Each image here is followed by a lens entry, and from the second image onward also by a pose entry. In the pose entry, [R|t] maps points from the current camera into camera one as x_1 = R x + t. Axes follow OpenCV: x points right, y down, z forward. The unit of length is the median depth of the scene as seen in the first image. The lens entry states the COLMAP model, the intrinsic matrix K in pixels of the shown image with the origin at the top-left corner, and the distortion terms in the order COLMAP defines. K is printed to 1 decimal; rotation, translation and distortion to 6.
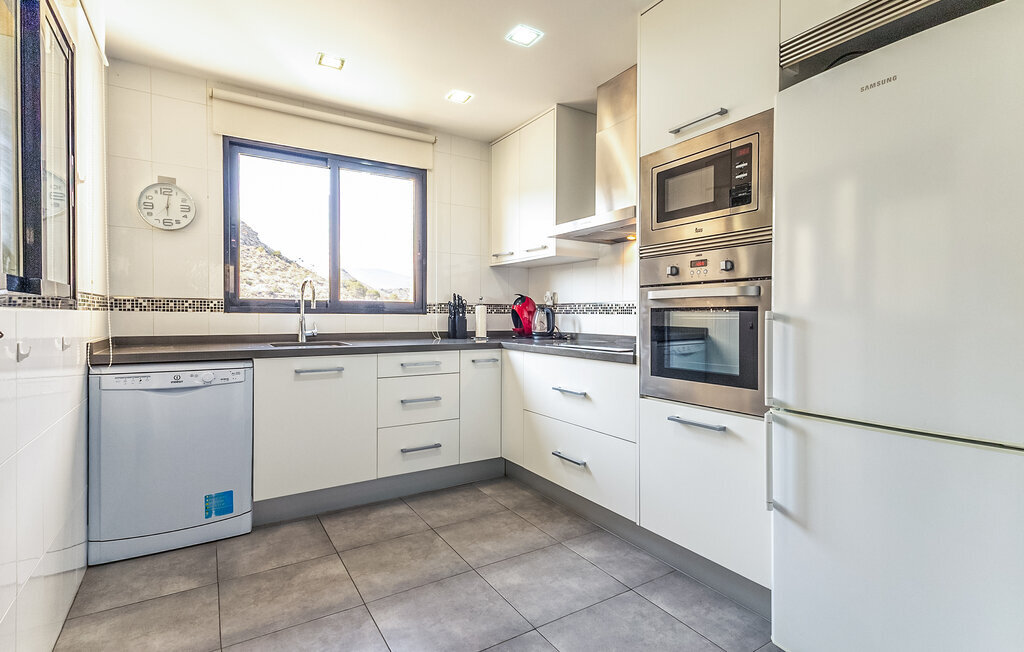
lens RADIAL K [[490.9, 0, 512.1], [0, 490.9, 319.7], [0, 0, 1]] dist [0.021953, -0.002651]
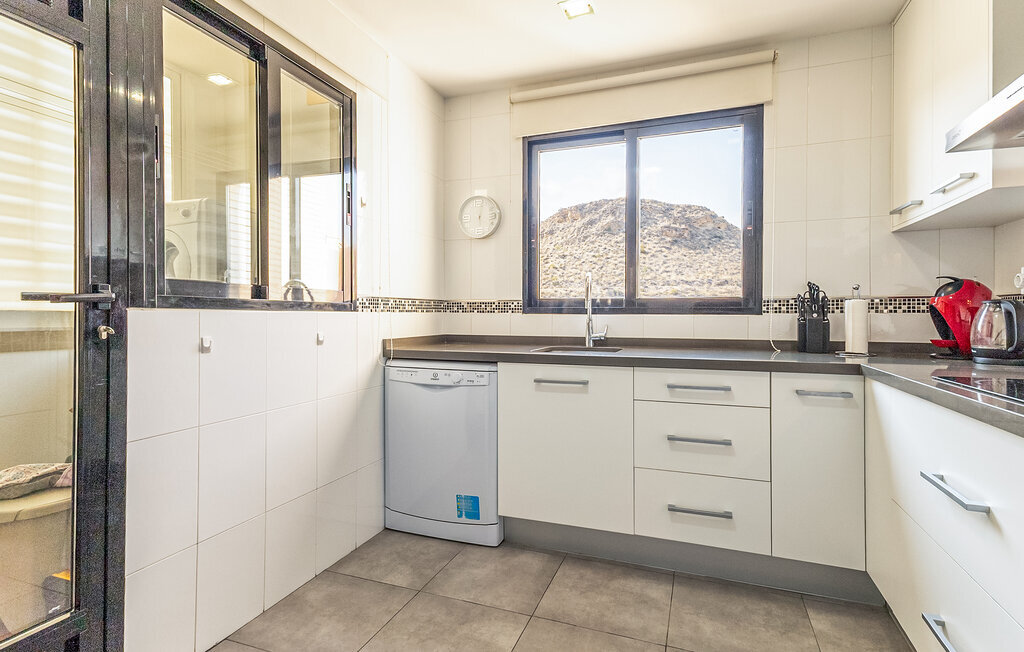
lens RADIAL K [[490.9, 0, 535.8], [0, 490.9, 315.5], [0, 0, 1]] dist [0.021953, -0.002651]
pose [[0.613045, -0.002018, -0.790045, 0.218503], [-0.006727, 0.999947, -0.007774, -0.002883], [0.790019, 0.010080, 0.612999, 0.405649]]
